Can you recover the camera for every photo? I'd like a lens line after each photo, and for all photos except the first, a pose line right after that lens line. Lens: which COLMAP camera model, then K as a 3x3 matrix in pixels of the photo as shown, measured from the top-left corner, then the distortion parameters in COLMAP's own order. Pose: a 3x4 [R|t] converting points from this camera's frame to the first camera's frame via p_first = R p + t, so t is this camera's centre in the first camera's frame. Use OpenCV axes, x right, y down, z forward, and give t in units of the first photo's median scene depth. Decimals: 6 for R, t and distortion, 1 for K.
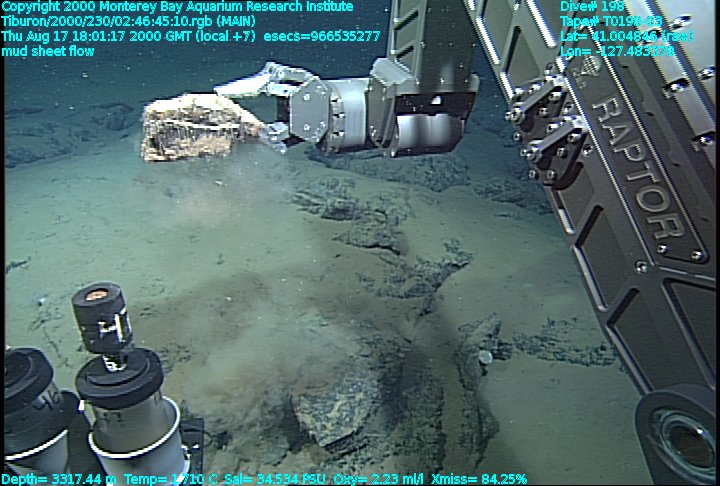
lens RADIAL K [[476.4, 0, 360.0], [0, 476.4, 243.0], [0, 0, 1]] dist [-0.120098, 0.109745]
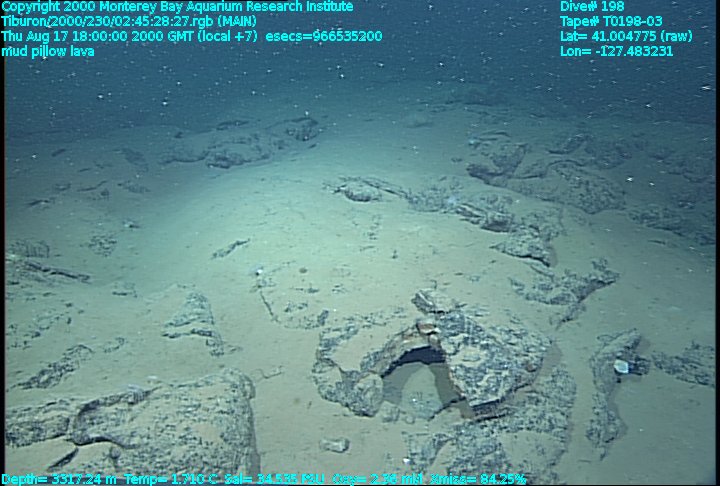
lens RADIAL K [[465.9, 0, 356.6], [0, 465.9, 259.0], [0, 0, 1]] dist [-0.129272, 0.109089]
pose [[0.949008, 0.103428, -0.297802, -0.029295], [-0.099372, 0.994634, 0.028772, 0.020940], [0.299180, 0.002289, 0.954194, -0.170747]]
